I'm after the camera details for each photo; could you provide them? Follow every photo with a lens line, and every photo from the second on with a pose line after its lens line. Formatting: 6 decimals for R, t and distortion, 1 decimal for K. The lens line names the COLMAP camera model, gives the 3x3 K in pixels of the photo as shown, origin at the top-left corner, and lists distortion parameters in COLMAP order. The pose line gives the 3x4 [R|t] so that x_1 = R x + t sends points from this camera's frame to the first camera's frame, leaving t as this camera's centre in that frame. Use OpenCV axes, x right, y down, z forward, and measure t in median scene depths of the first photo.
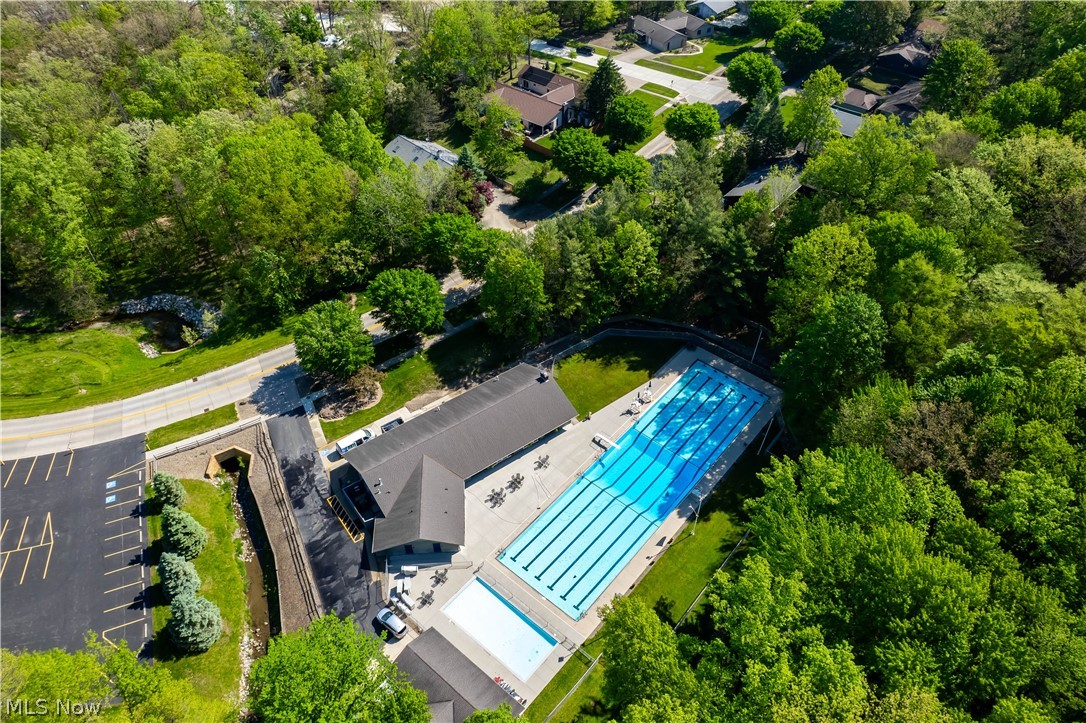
lens RADIAL K [[790.9, 0, 550.2], [0, 790.9, 361.3], [0, 0, 1]] dist [-0.027474, -0.000075]
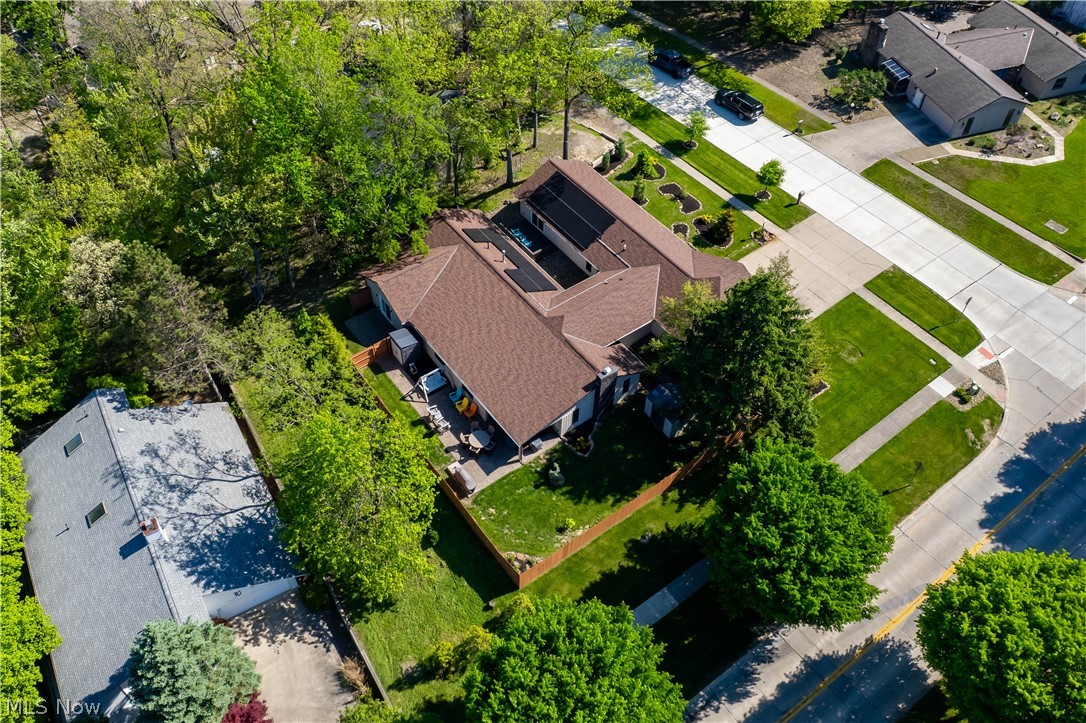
lens RADIAL K [[924.5, 0, 534.1], [0, 924.5, 360.9], [0, 0, 1]] dist [-0.041952, 0.007226]
pose [[0.971618, 0.177431, -0.156451, 0.040701], [-0.157885, 0.978908, 0.129656, -0.318026], [0.176156, -0.101275, 0.979139, 0.541702]]
